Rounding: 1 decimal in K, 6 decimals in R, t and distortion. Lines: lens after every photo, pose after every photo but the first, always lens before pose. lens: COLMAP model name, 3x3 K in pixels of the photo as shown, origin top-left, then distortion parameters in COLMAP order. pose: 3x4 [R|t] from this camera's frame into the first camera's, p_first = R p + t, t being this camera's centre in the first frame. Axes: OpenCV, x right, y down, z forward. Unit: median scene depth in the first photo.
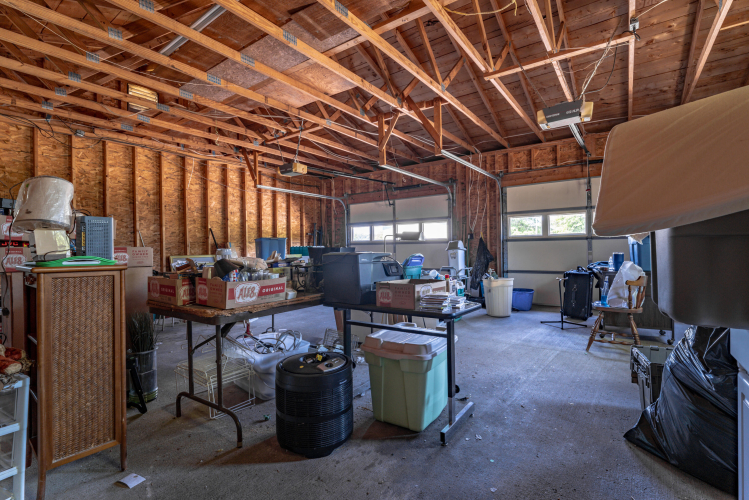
lens RADIAL K [[349.2, 0, 375.4], [0, 349.2, 250.8], [0, 0, 1]] dist [-0.002032, -0.000775]
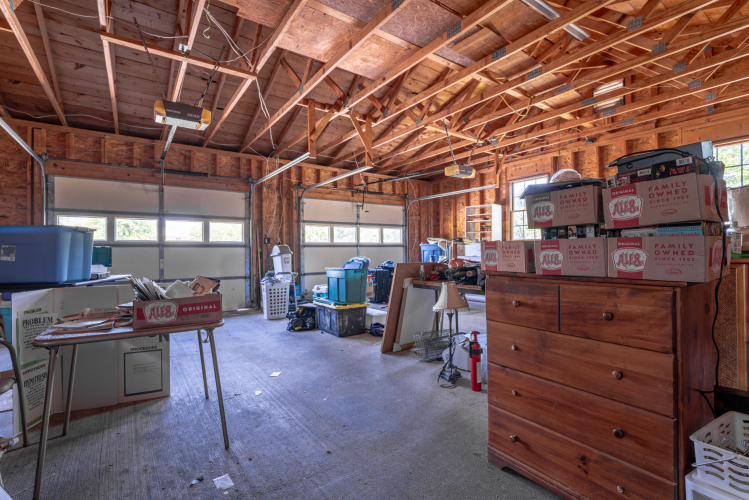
lens RADIAL K [[365.4, 0, 374.5], [0, 365.4, 250.0], [0, 0, 1]] dist [0.000098, -0.000303]
pose [[0.351548, 0.023042, 0.935886, -0.471070], [0.003005, 0.999664, -0.025741, 0.007260], [-0.936165, 0.011862, 0.351361, 0.318715]]
